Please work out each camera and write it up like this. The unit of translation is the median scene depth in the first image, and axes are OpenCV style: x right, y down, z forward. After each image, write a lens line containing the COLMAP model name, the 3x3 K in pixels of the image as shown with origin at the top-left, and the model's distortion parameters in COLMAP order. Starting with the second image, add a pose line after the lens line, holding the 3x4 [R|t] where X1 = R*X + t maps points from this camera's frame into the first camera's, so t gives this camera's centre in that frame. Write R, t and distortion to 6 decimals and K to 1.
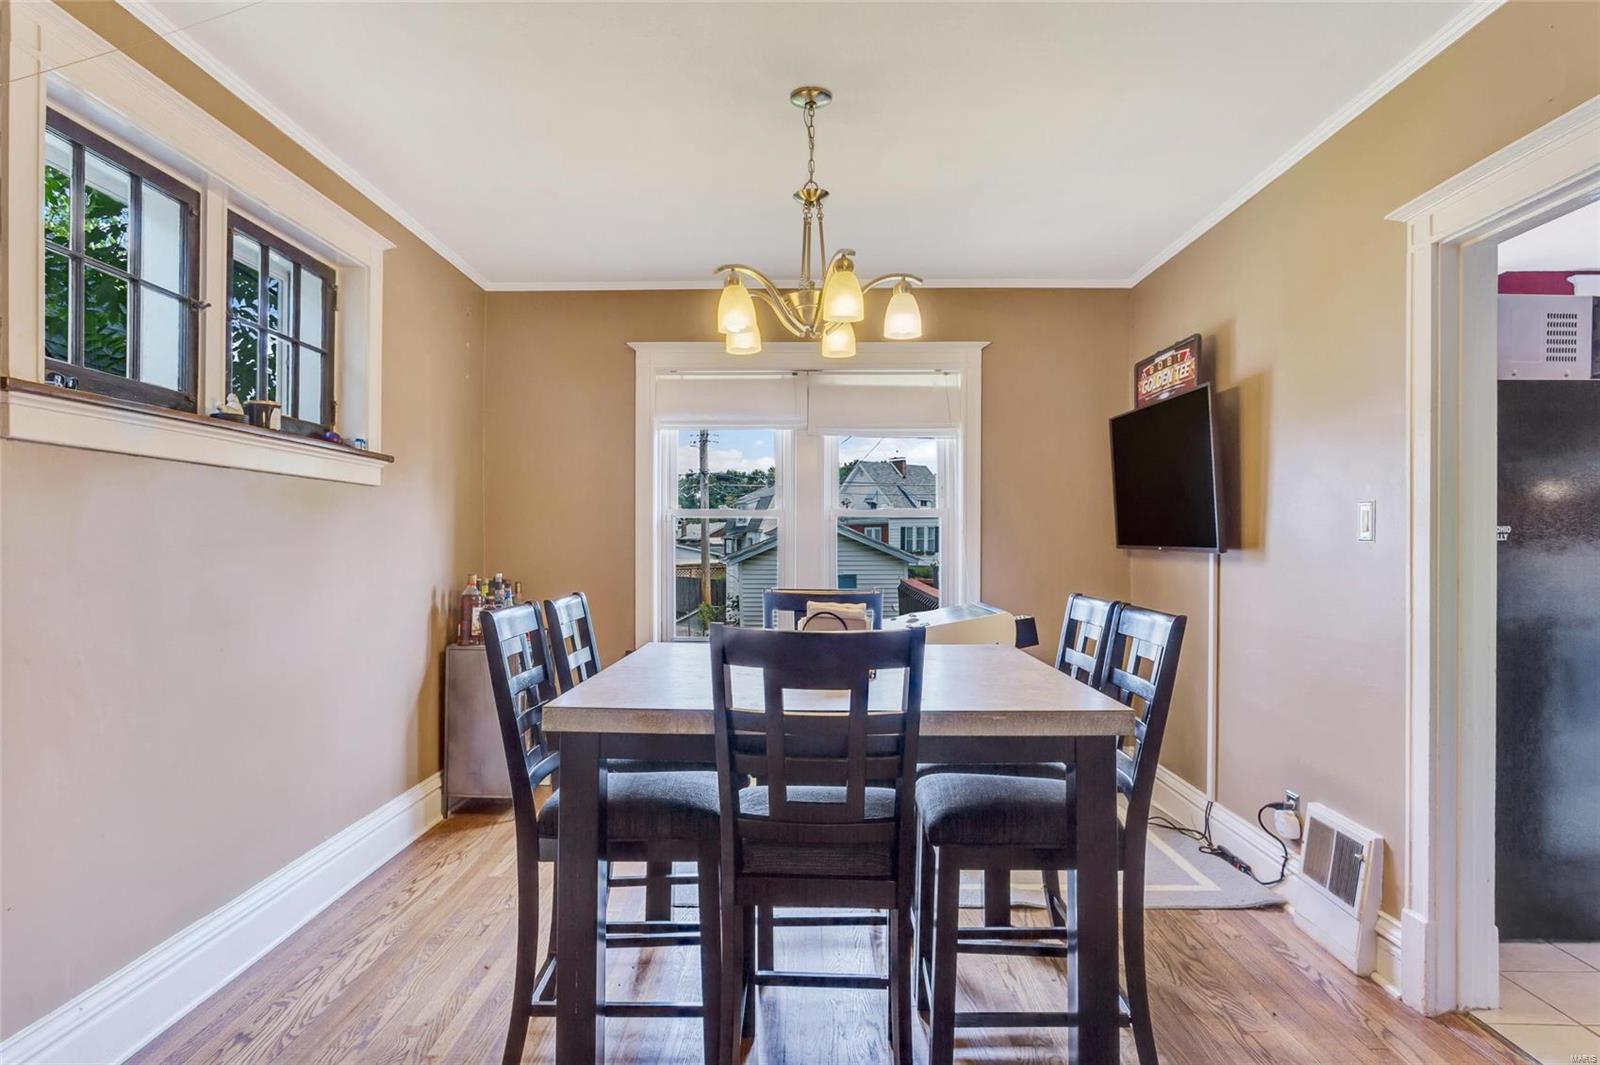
lens RADIAL K [[881.8, 0, 799.2], [0, 881.8, 542.7], [0, 0, 1]] dist [0.000111, 0.001111]
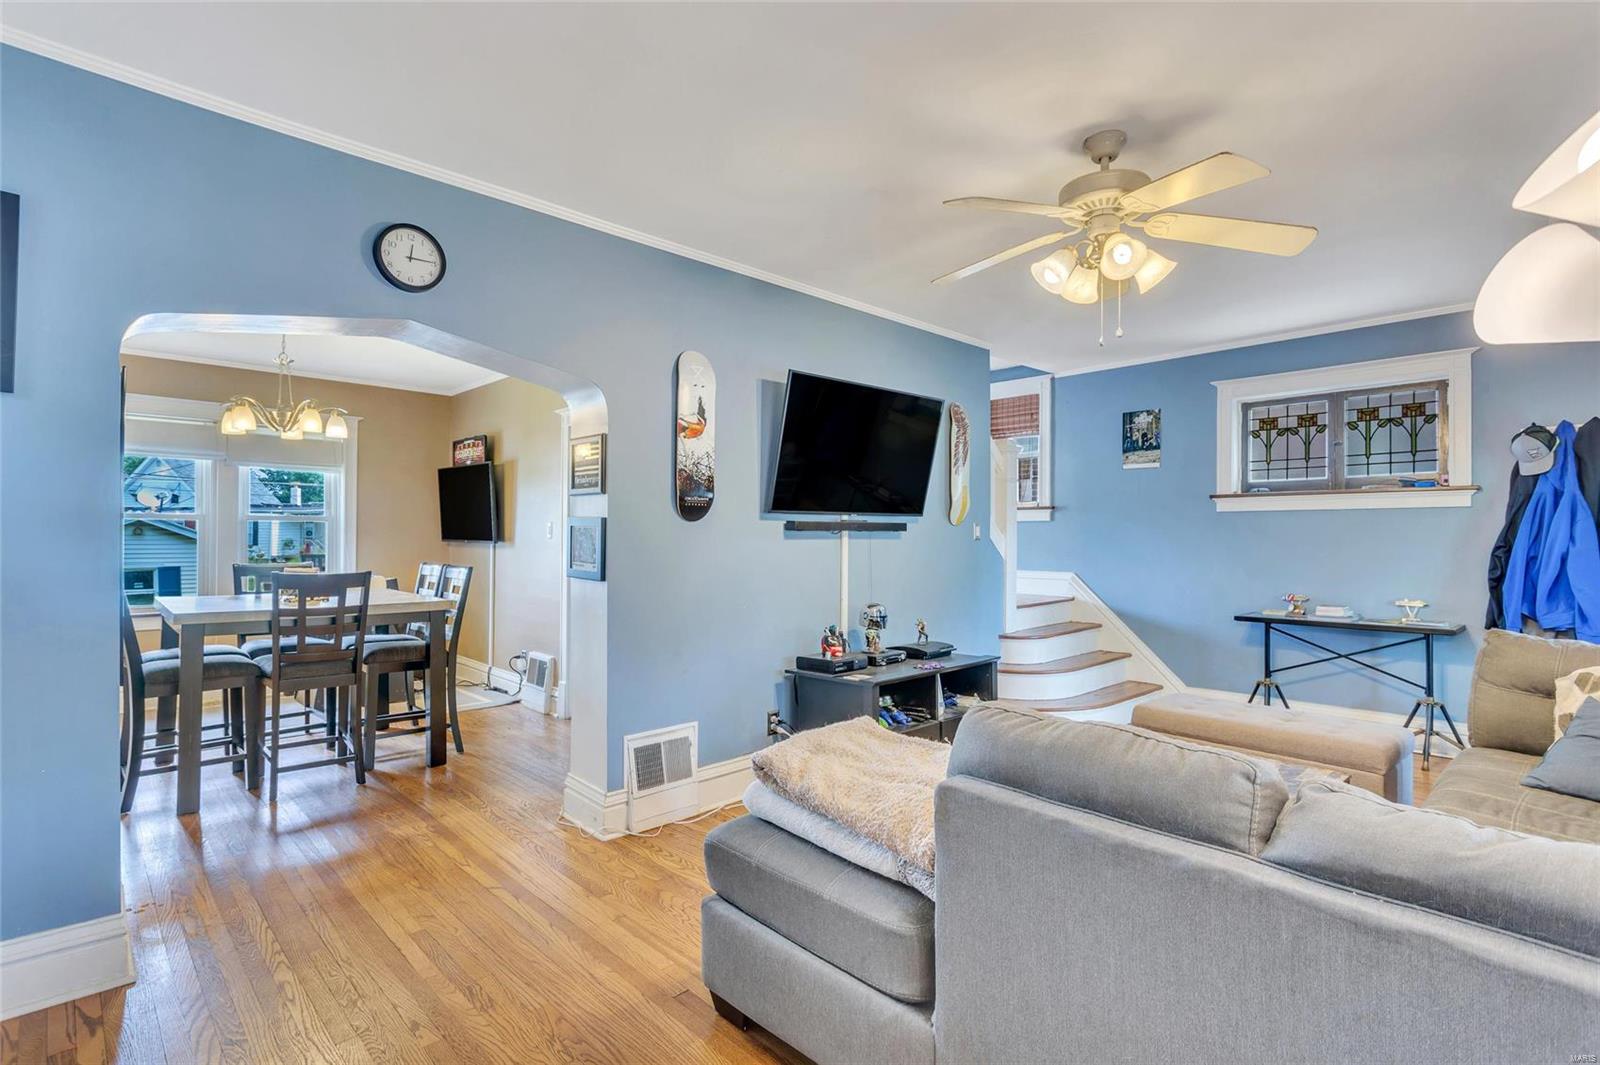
lens RADIAL K [[772.5, 0, 799.5], [0, 772.5, 539.0], [0, 0, 1]] dist [0.001505, 0.000703]
pose [[0.706196, 0.003033, 0.708010, -0.375960], [-0.004562, 0.999990, 0.000266, -0.003543], [-0.708001, -0.003418, 0.706203, -0.980589]]
